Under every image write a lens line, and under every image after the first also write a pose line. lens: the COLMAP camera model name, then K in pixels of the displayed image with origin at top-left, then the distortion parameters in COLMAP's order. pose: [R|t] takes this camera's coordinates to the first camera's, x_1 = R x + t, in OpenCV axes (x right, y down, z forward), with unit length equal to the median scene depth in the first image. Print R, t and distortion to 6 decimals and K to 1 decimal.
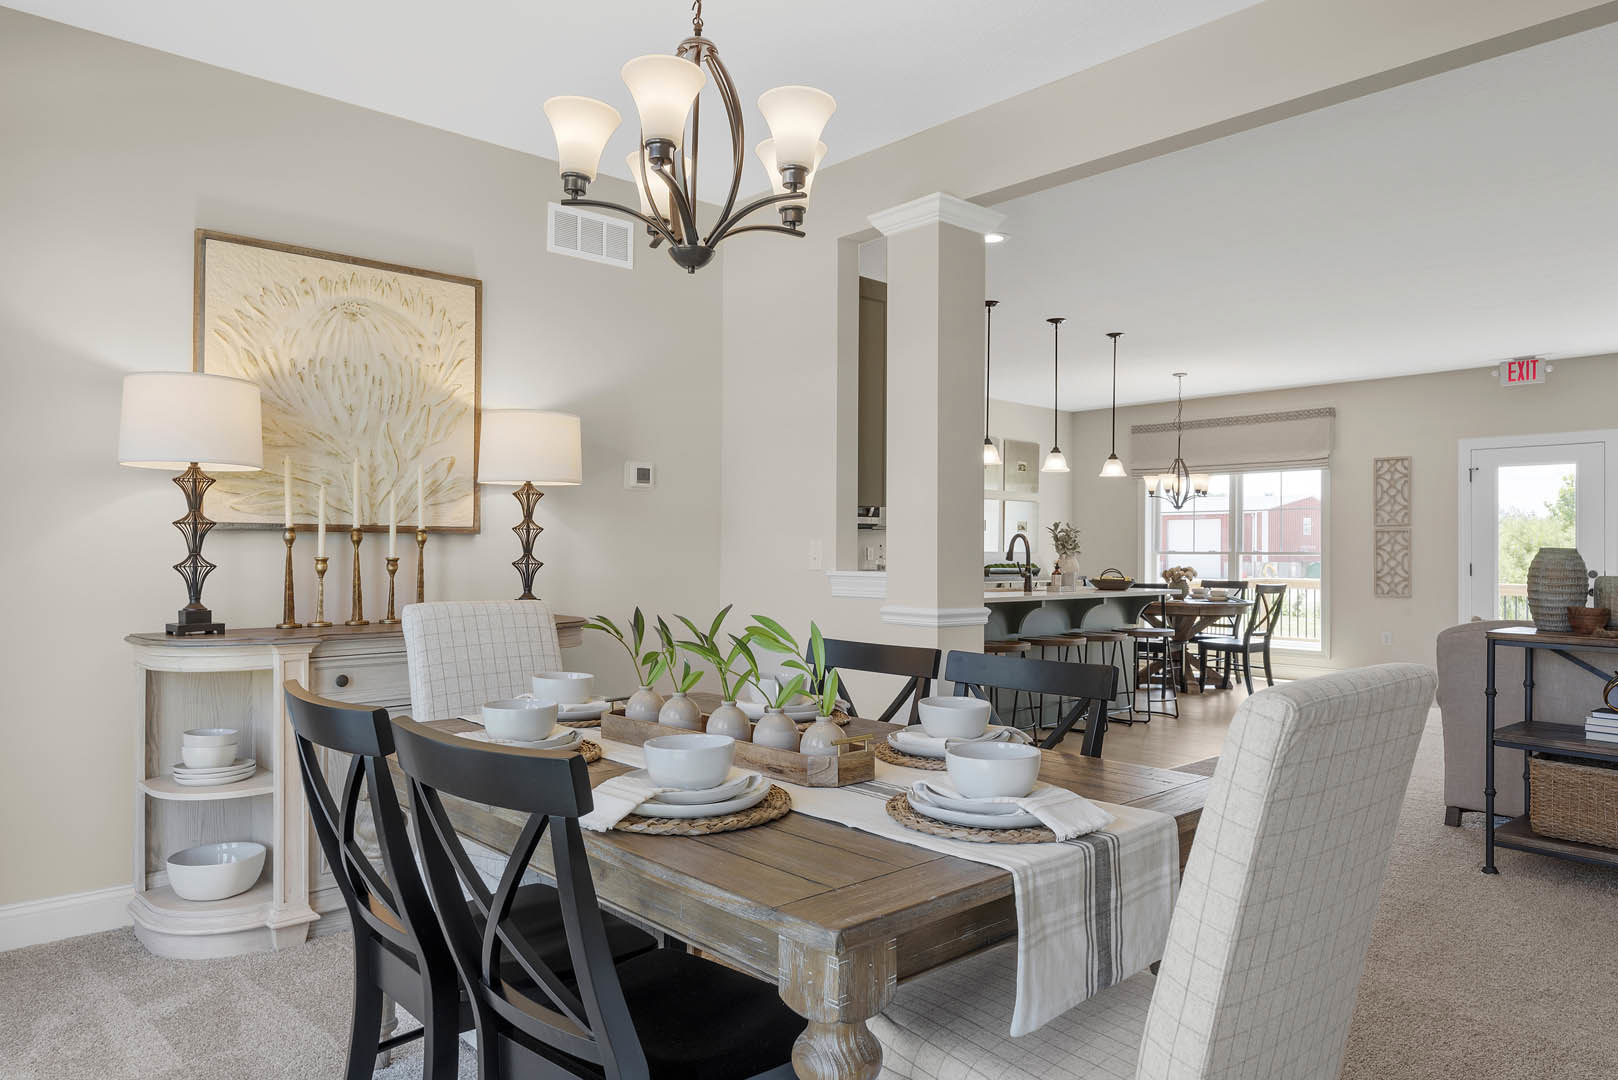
lens RADIAL K [[1055.9, 0, 812.3], [0, 1055.9, 546.1], [0, 0, 1]] dist [0.001628, 0.001683]
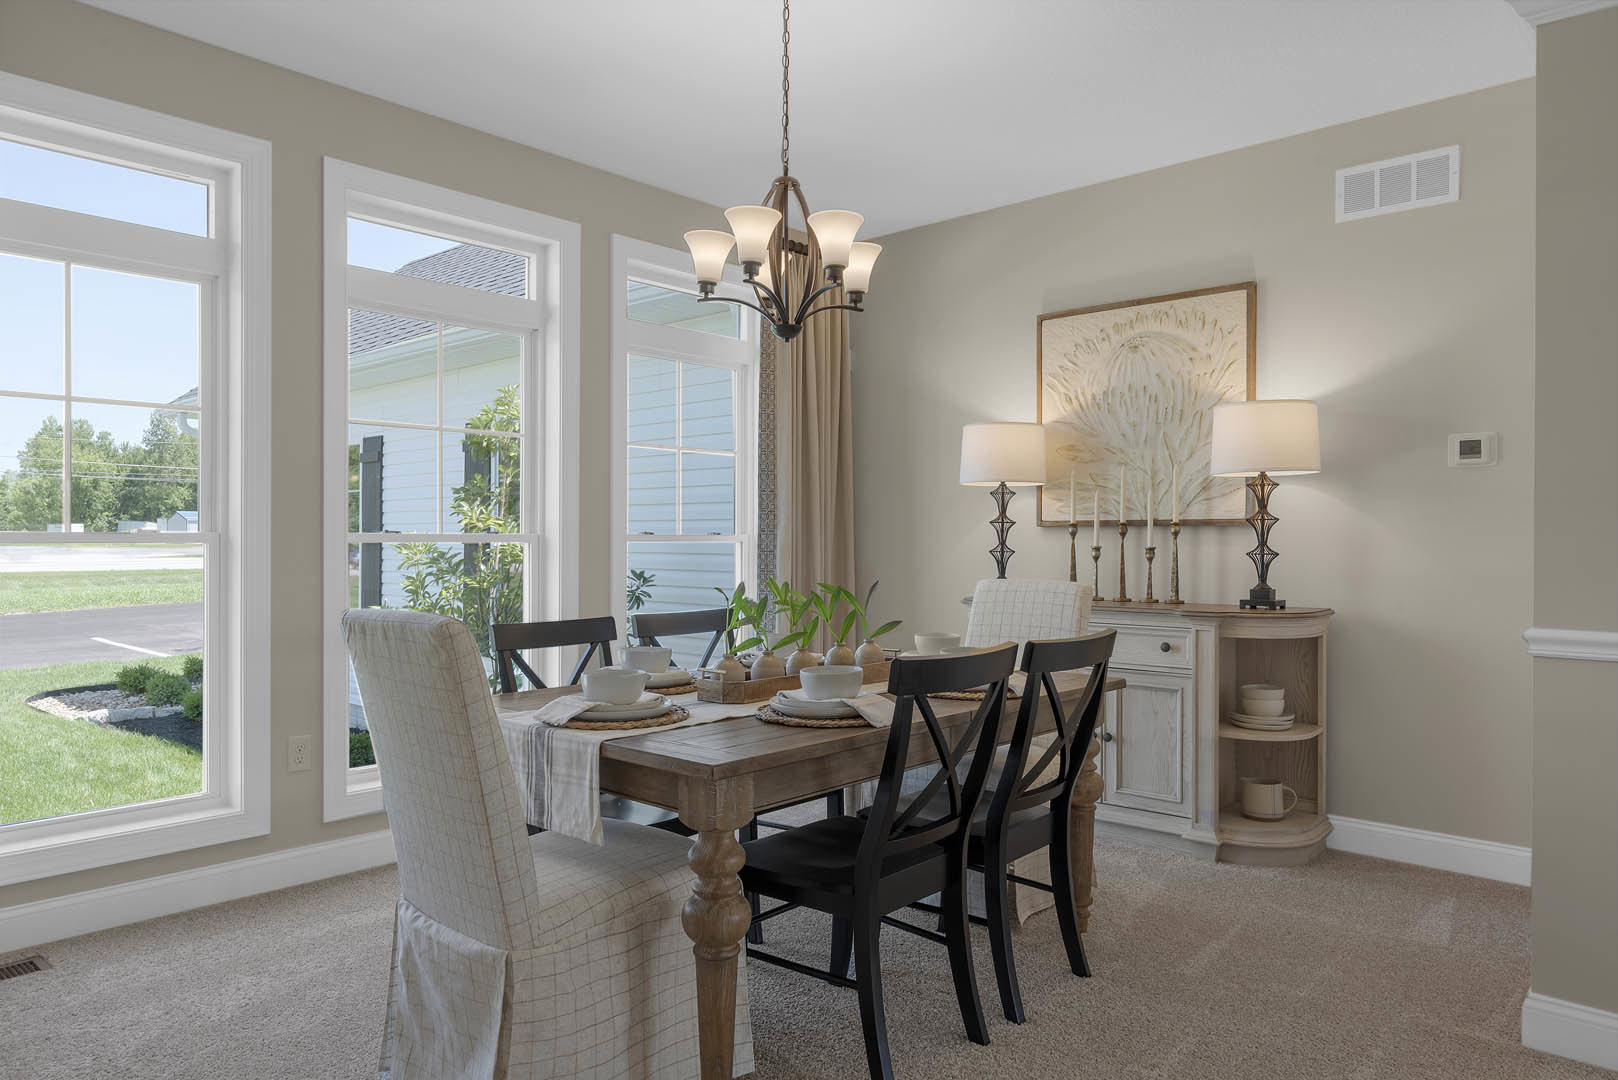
lens RADIAL K [[1055.9, 0, 812.3], [0, 1055.9, 546.1], [0, 0, 1]] dist [0.001628, 0.001683]
pose [[0.095391, 0.001434, -0.995439, 0.754668], [0.001416, 0.999998, 0.001576, 0.007806], [0.995439, -0.001559, 0.095389, 0.519960]]
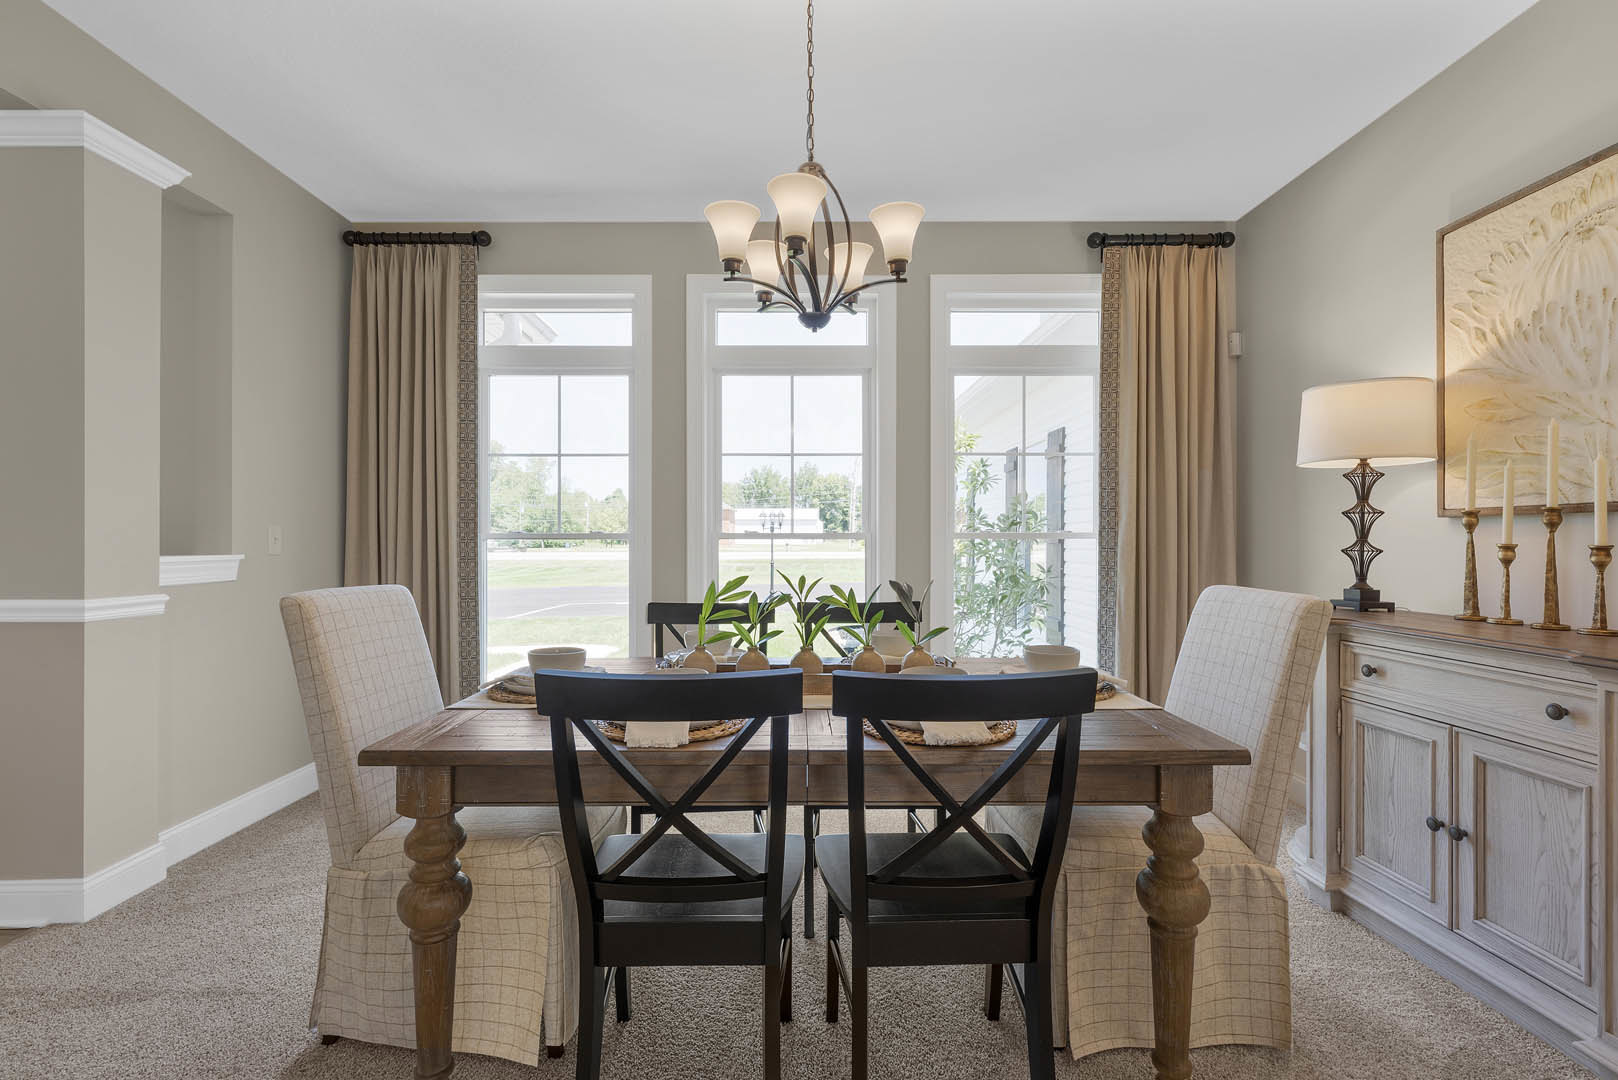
lens RADIAL K [[725.9, 0, 809.0], [0, 725.9, 540.0], [0, 0, 1]] dist [0.001484, -0.000122]
pose [[-0.668683, -0.005330, -0.743529, 0.346792], [-0.001770, 0.999983, -0.005577, 0.011598], [0.743546, -0.002413, -0.668681, 0.945295]]
